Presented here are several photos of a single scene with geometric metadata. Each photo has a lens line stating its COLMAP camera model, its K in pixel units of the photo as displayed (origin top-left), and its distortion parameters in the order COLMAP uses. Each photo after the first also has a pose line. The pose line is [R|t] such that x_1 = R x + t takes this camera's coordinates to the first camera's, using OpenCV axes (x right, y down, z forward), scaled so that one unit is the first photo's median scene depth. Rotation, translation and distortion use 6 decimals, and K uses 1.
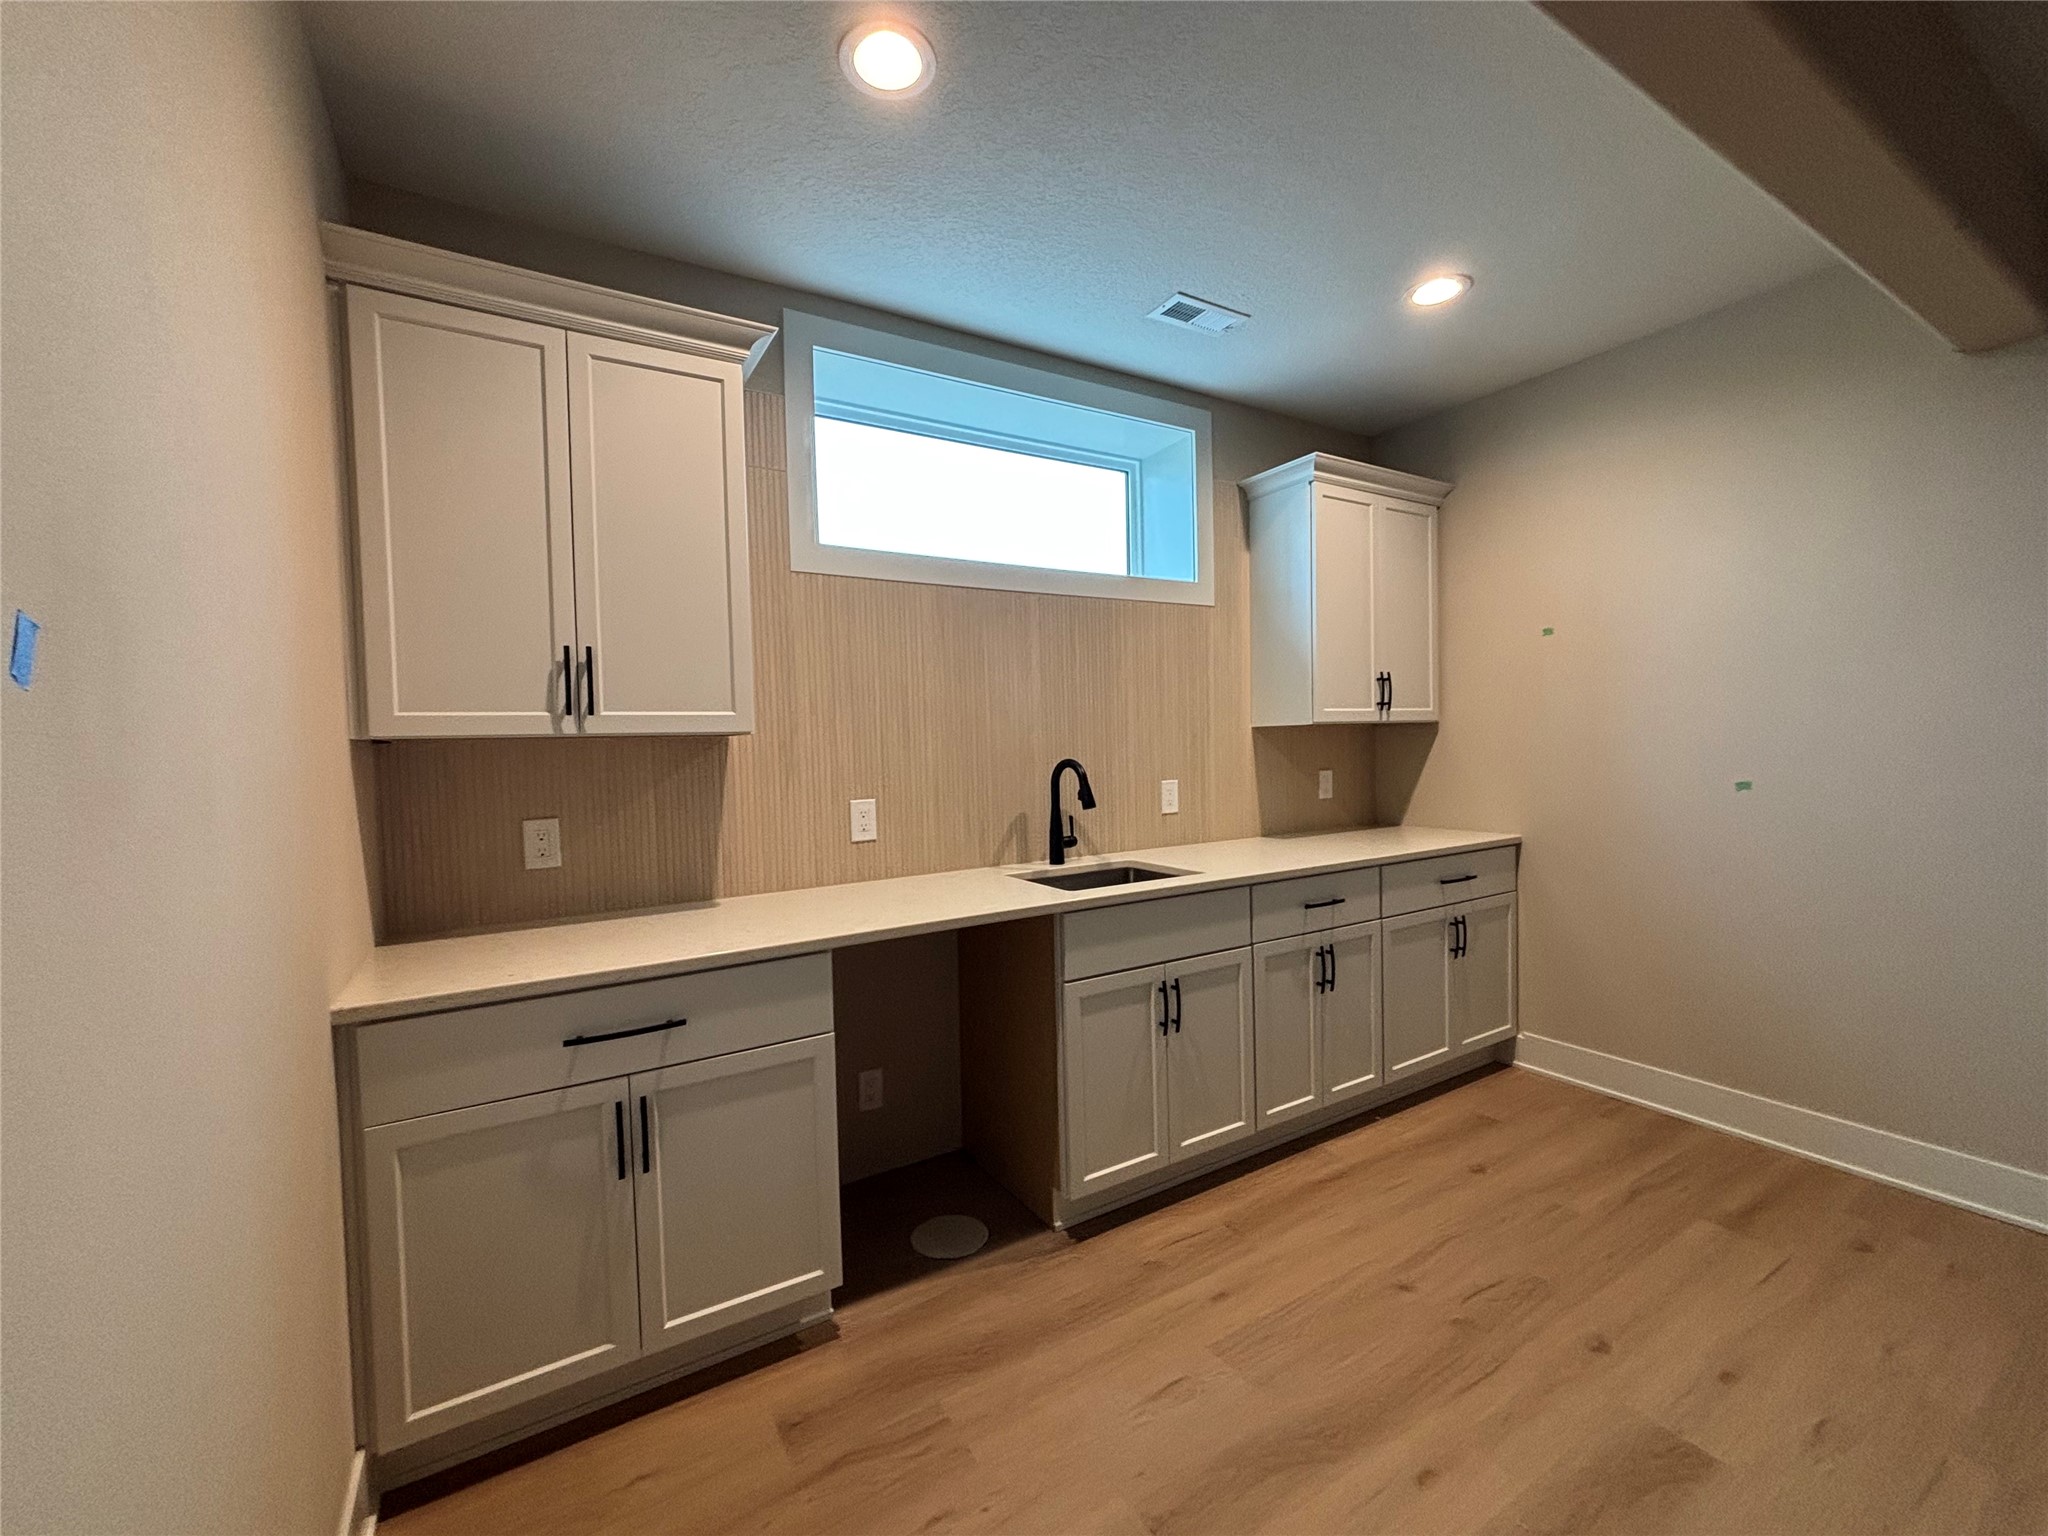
lens RADIAL K [[831.2, 0, 1020.4], [0, 831.2, 768.5], [0, 0, 1]] dist [-0.000762, -0.000123]
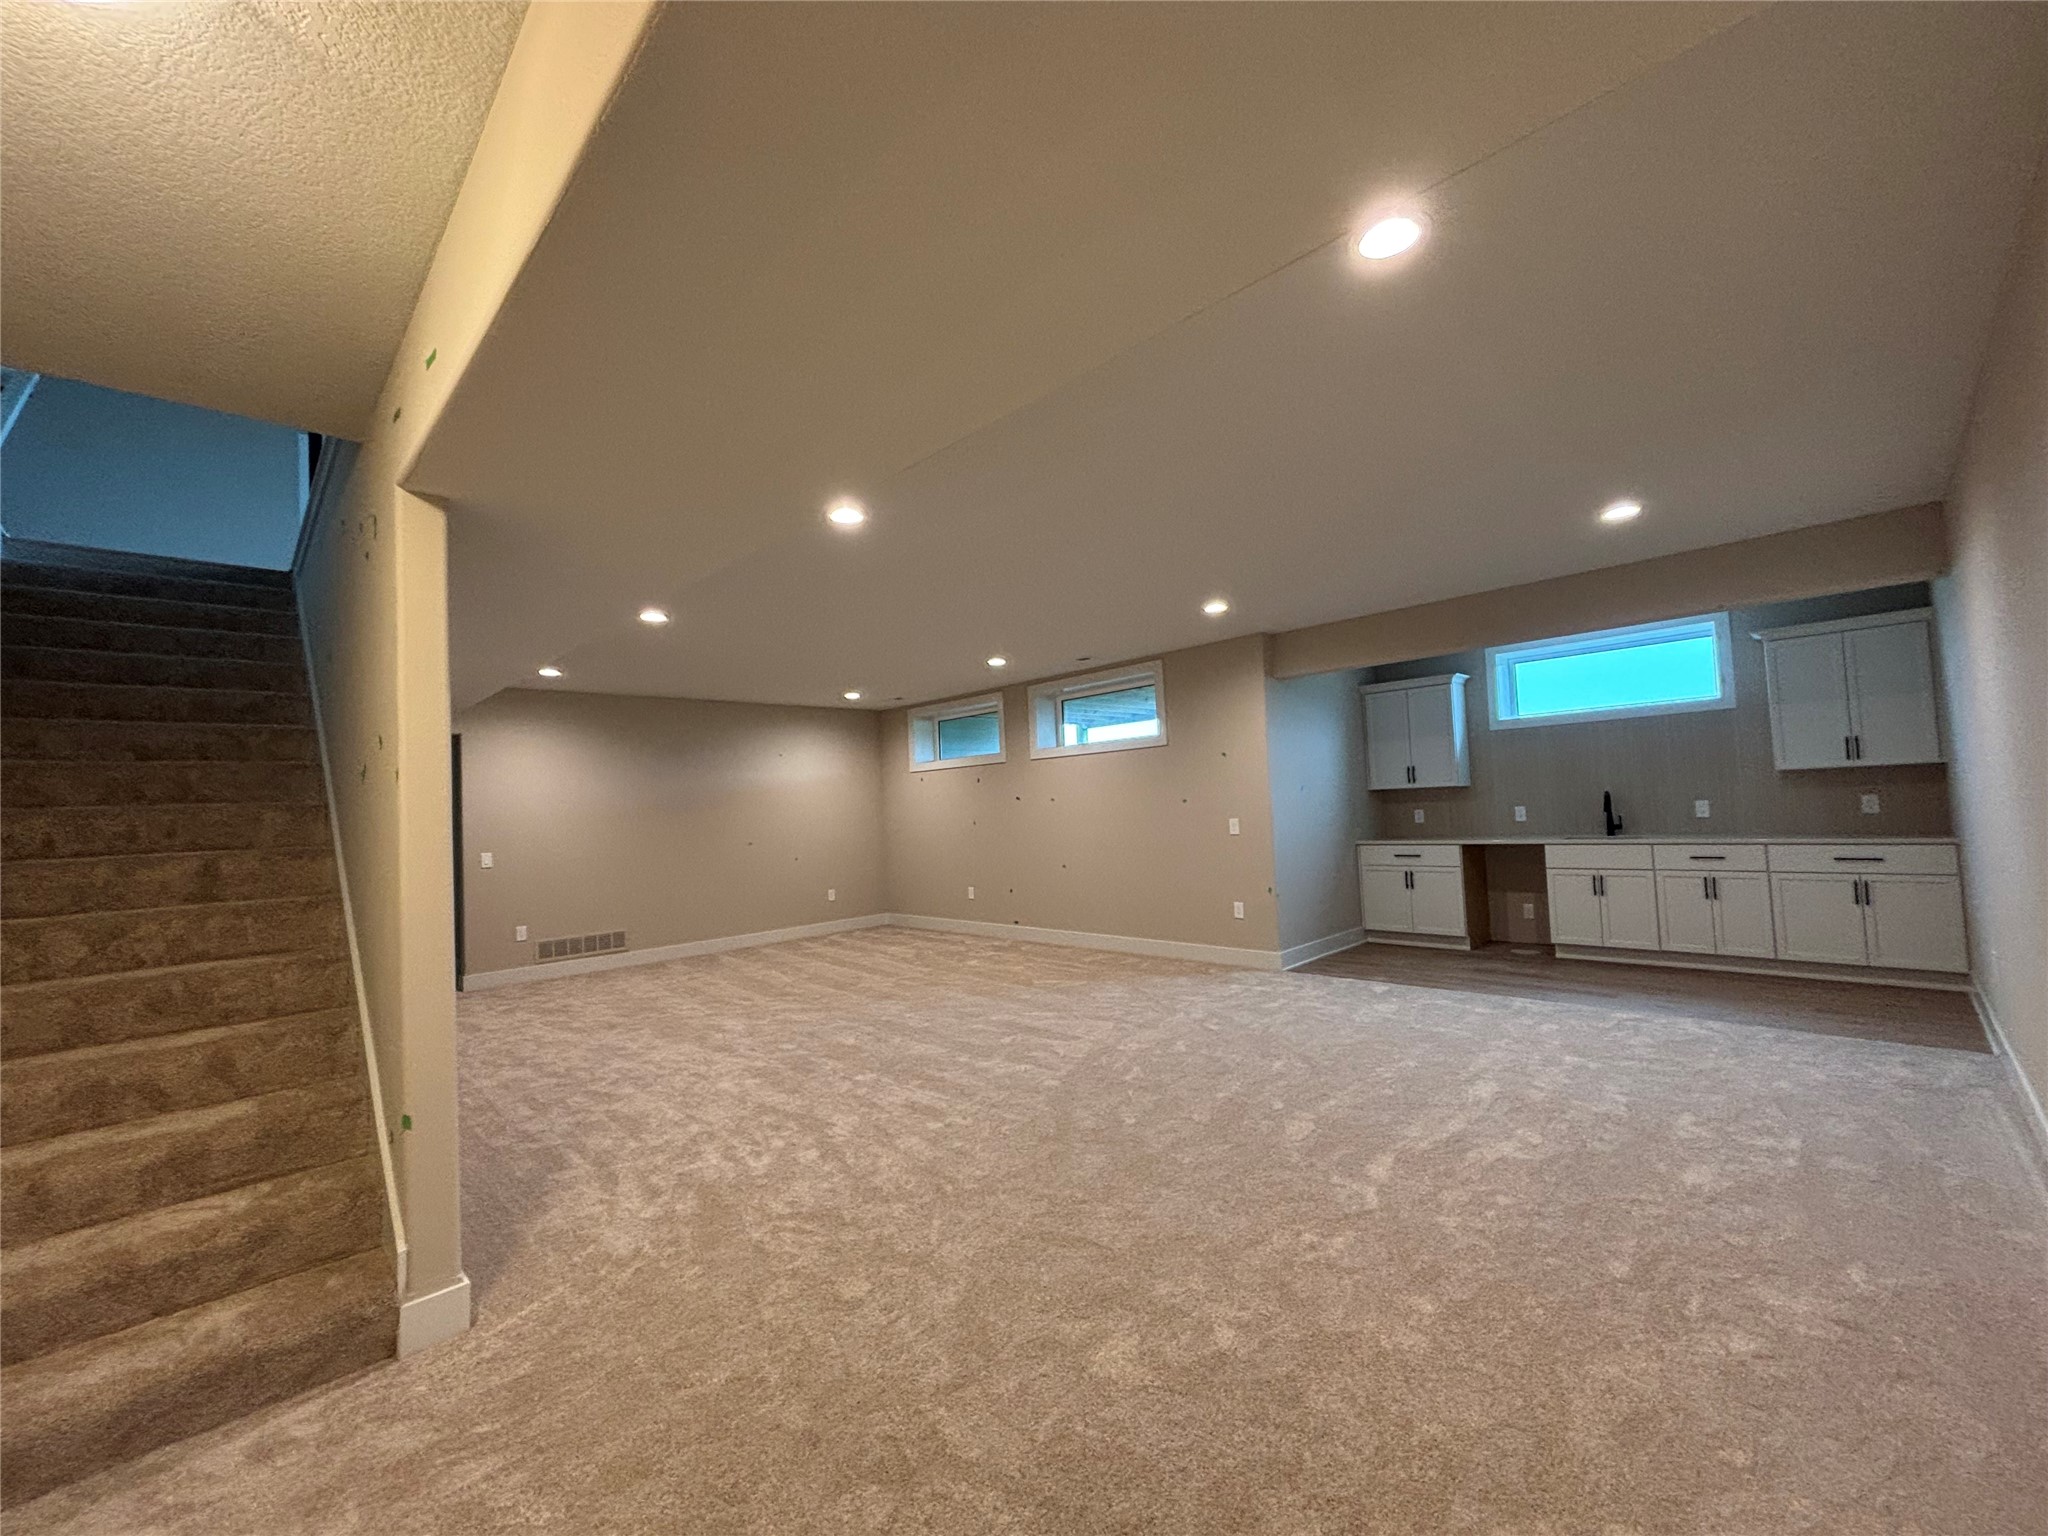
lens RADIAL K [[828.6, 0, 1037.2], [0, 828.6, 769.5], [0, 0, 1]] dist [0.000123, 0.000705]
pose [[0.235166, -0.030577, -0.971474, 1.933174], [0.008781, 0.999531, -0.029335, -0.018802], [0.971916, -0.001632, 0.235324, -1.125331]]
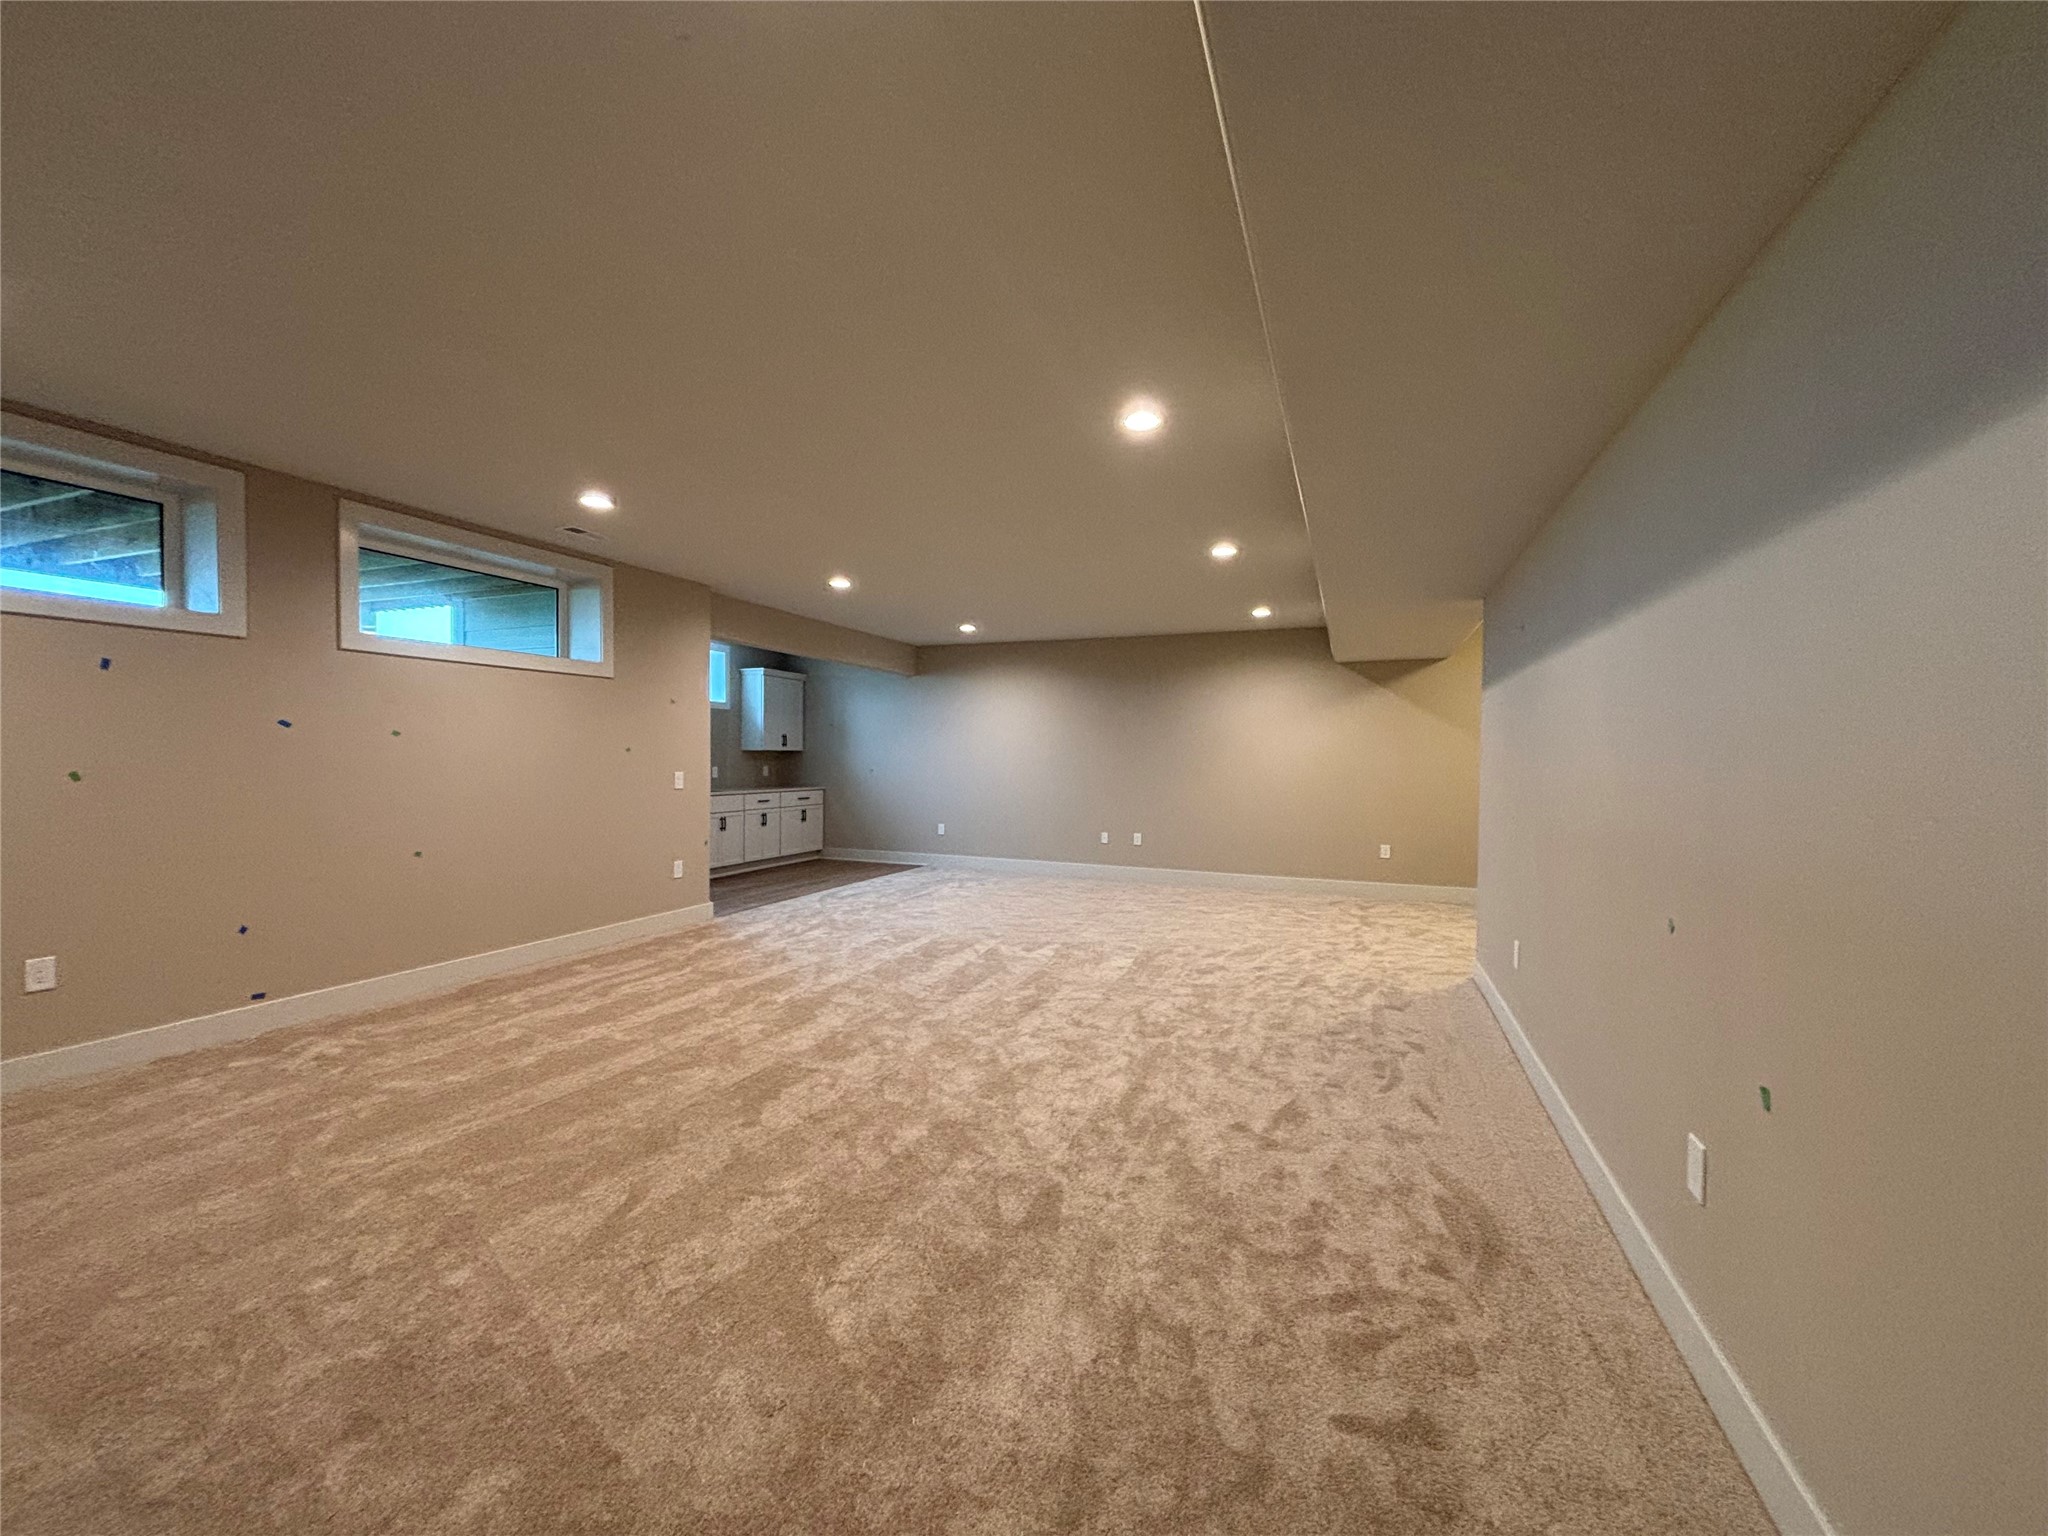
lens RADIAL K [[828.6, 0, 1032.3], [0, 828.6, 766.5], [0, 0, 1]] dist [0.000123, 0.000705]
pose [[0.797390, 0.020816, 0.603106, -0.810290], [-0.007311, 0.999665, -0.024837, 0.087240], [-0.603420, 0.015395, 0.797275, -2.380172]]
